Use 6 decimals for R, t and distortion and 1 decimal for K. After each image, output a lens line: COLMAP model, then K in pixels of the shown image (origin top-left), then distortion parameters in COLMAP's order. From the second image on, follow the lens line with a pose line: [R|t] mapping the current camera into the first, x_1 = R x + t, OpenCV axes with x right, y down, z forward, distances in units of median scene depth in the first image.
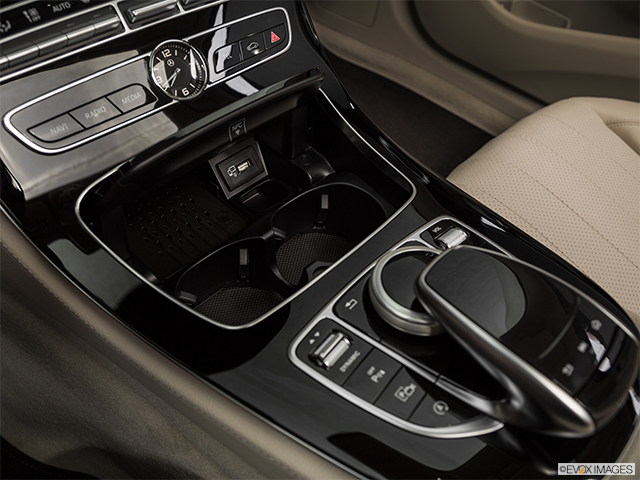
lens RADIAL K [[508.5, 0, 320.0], [0, 508.5, 240.0], [0, 0, 1]] dist [-0.004361, -0.002320]
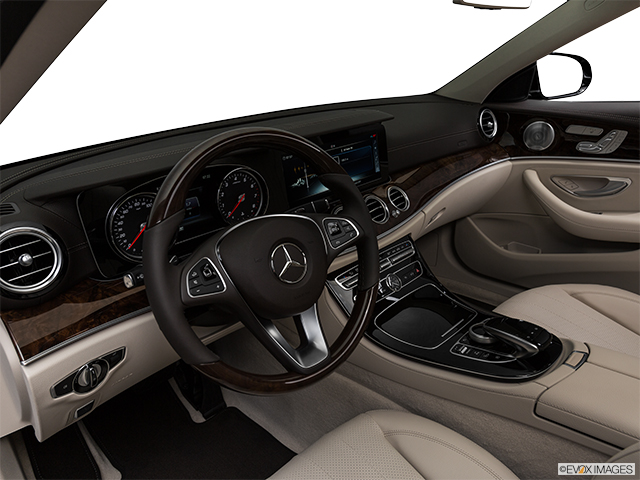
lens RADIAL K [[454.1, 0, 320.0], [0, 454.1, 240.0], [0, 0, 1]] dist [-0.001597, 0.002235]
pose [[0.988776, -0.102545, -0.108659, -0.498676], [0.043010, 0.891847, -0.450288, 0.865957], [0.143082, 0.440560, 0.886247, -2.090993]]
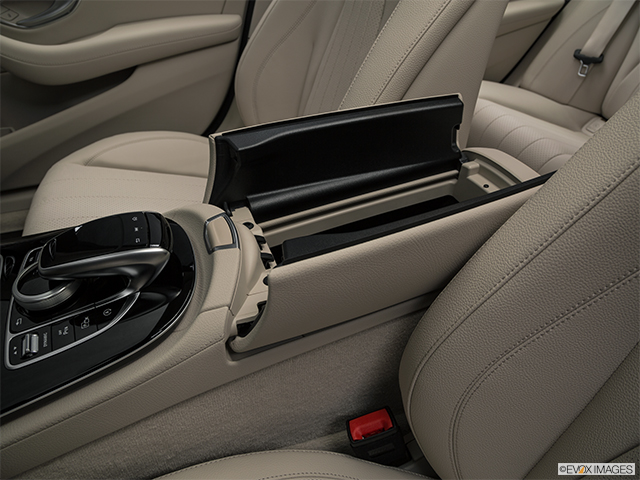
lens RADIAL K [[479.6, 0, 320.0], [0, 479.6, 240.0], [0, 0, 1]] dist [-0.109711, 0.009795]
pose [[0.450011, -0.578353, 0.680439, -0.306871], [0.673614, 0.720074, 0.166545, 0.330953], [-0.586289, 0.383407, 0.713628, -0.500386]]
